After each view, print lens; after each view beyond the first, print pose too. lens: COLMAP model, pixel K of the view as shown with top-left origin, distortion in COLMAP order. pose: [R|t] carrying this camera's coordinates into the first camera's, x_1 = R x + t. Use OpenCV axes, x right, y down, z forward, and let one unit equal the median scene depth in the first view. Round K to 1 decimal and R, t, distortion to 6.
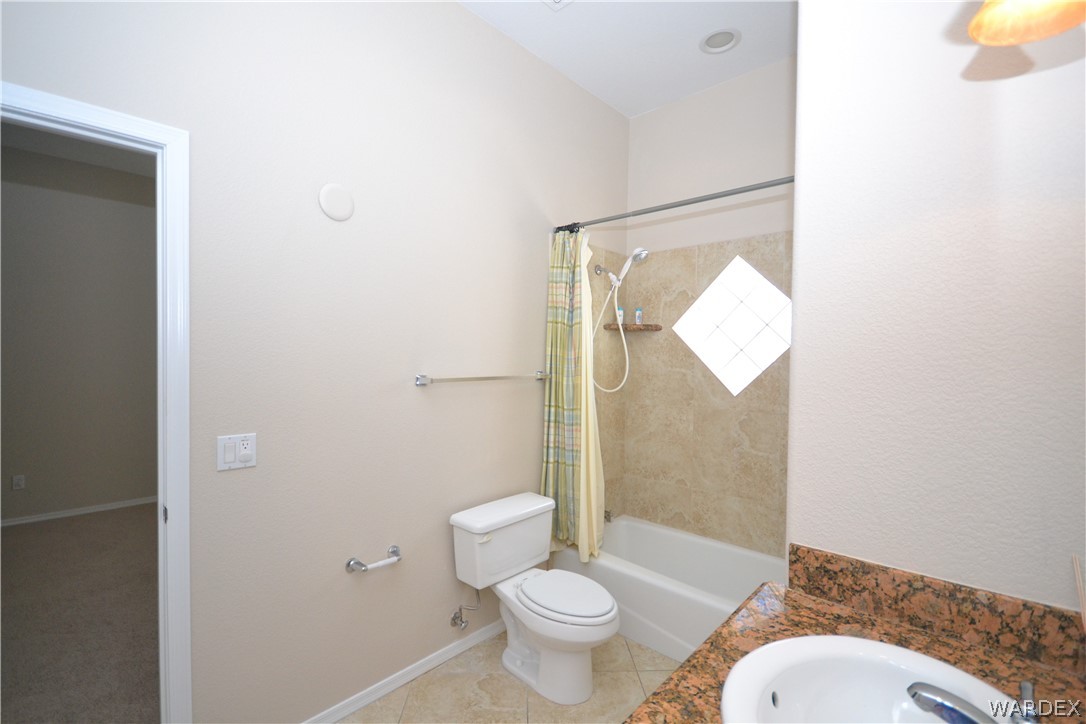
lens RADIAL K [[488.6, 0, 540.4], [0, 488.6, 363.0], [0, 0, 1]] dist [0.010279, -0.009164]
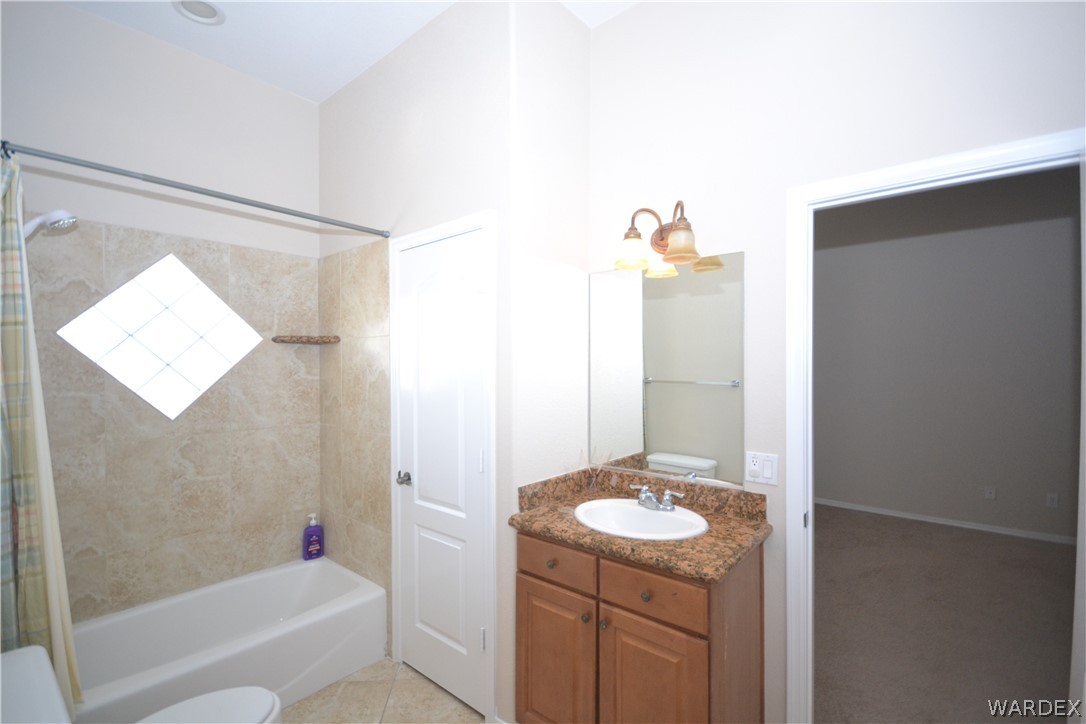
lens RADIAL K [[488.6, 0, 540.4], [0, 488.6, 363.0], [0, 0, 1]] dist [0.010279, -0.009164]
pose [[-0.051378, -0.010795, 0.998621, -0.495023], [0.009109, 0.999895, 0.011277, -0.035343], [-0.998638, 0.009676, -0.051275, 0.419491]]
